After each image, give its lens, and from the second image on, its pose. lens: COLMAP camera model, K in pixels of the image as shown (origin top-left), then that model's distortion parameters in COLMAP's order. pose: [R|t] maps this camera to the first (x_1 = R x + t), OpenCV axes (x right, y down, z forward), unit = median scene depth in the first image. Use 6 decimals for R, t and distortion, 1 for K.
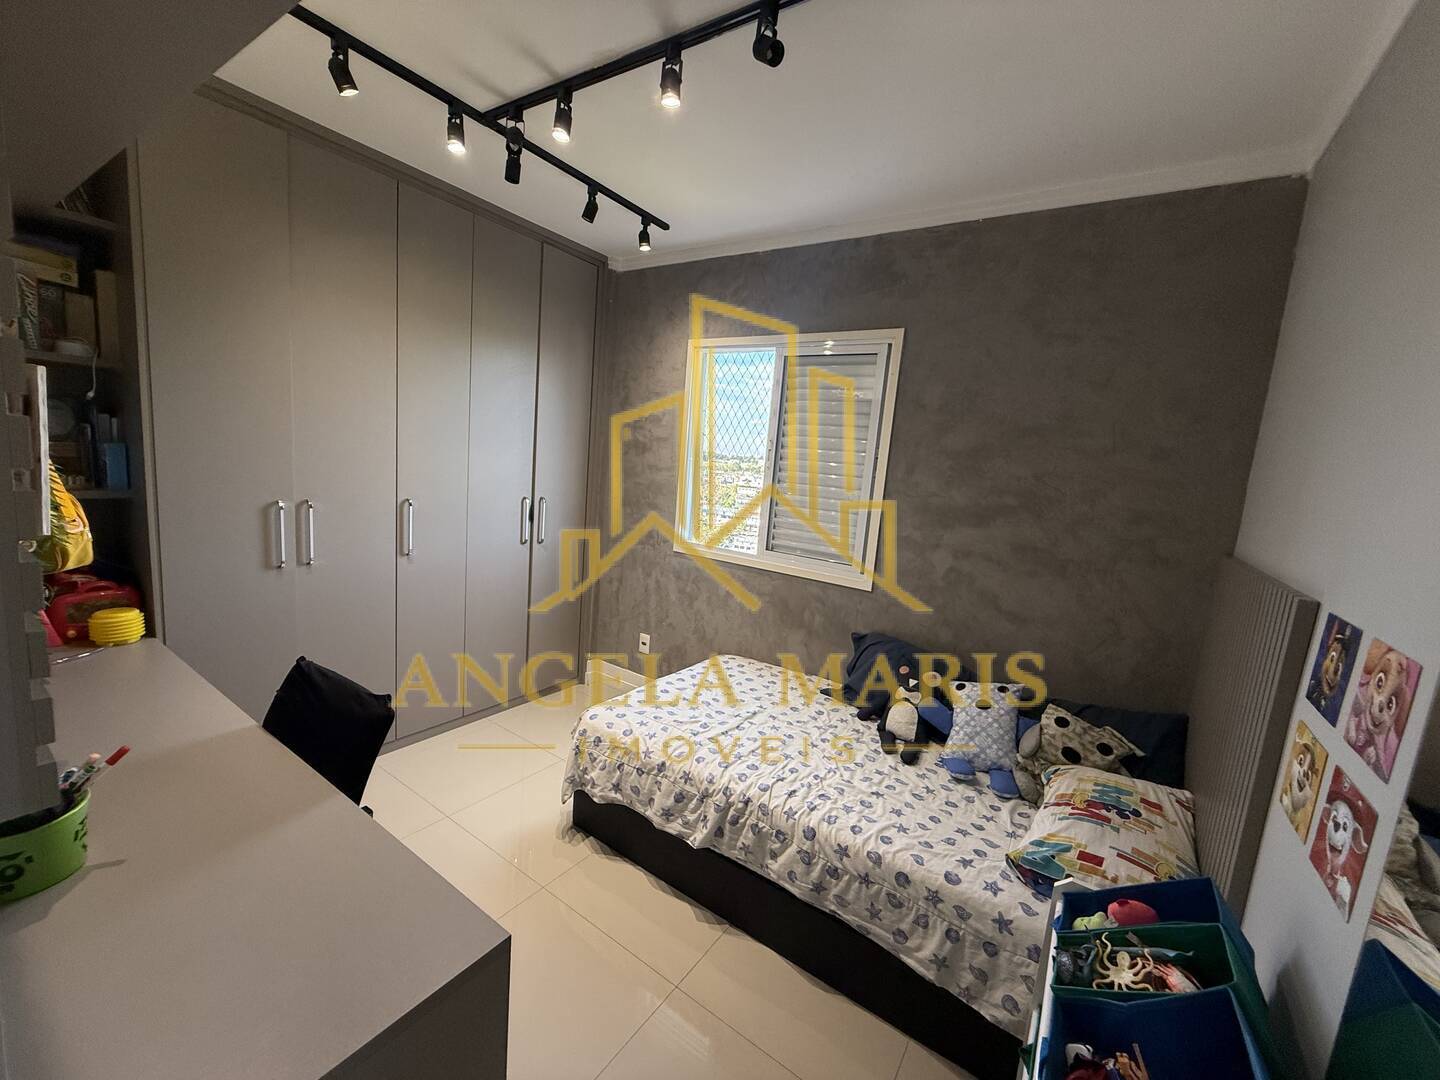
lens RADIAL K [[573.9, 0, 716.3], [0, 573.9, 538.9], [0, 0, 1]] dist [-0.000516, 0.000431]
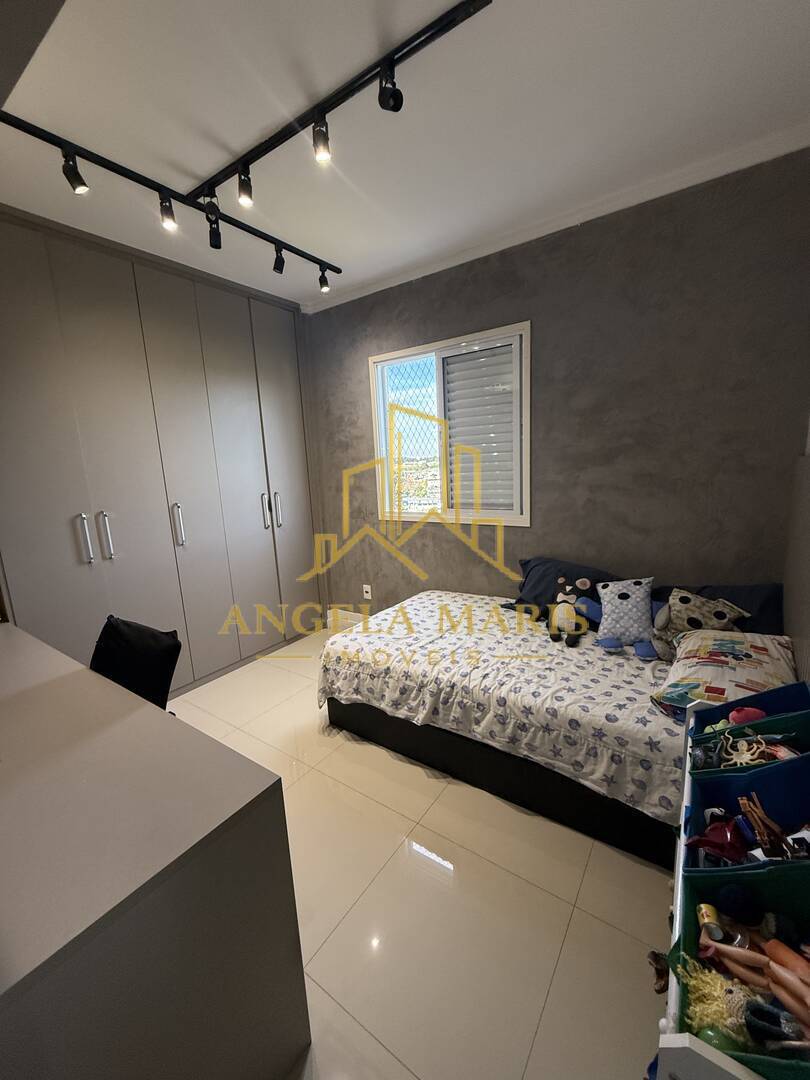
lens RADIAL K [[430.4, 0, 405.5], [0, 430.4, 537.0], [0, 0, 1]] dist [-0.000516, 0.000431]
pose [[0.991050, -0.130073, -0.030028, 0.018487], [0.130998, 0.990892, 0.031199, 0.064717], [0.025696, -0.034853, 0.999062, 0.006334]]
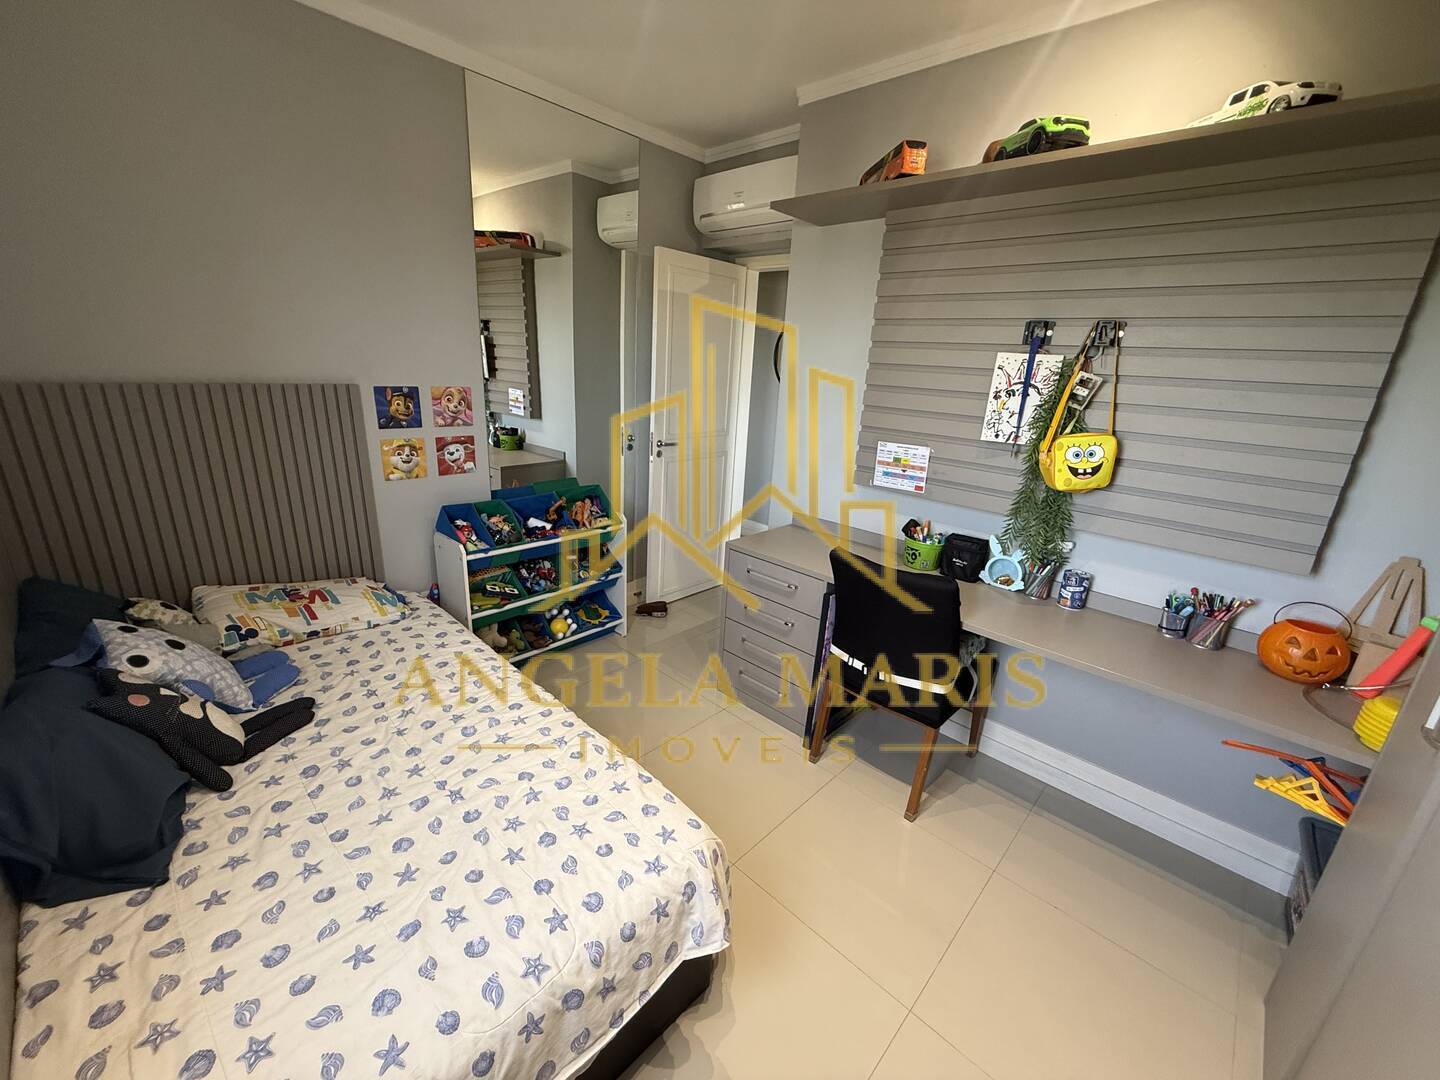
lens RADIAL K [[573.9, 0, 716.3], [0, 573.9, 538.9], [0, 0, 1]] dist [-0.000516, 0.000431]
pose [[-0.978166, -0.174604, 0.112712, -0.297480], [-0.108243, 0.891010, 0.440892, -0.254188], [-0.177409, 0.419065, -0.890455, 1.654752]]
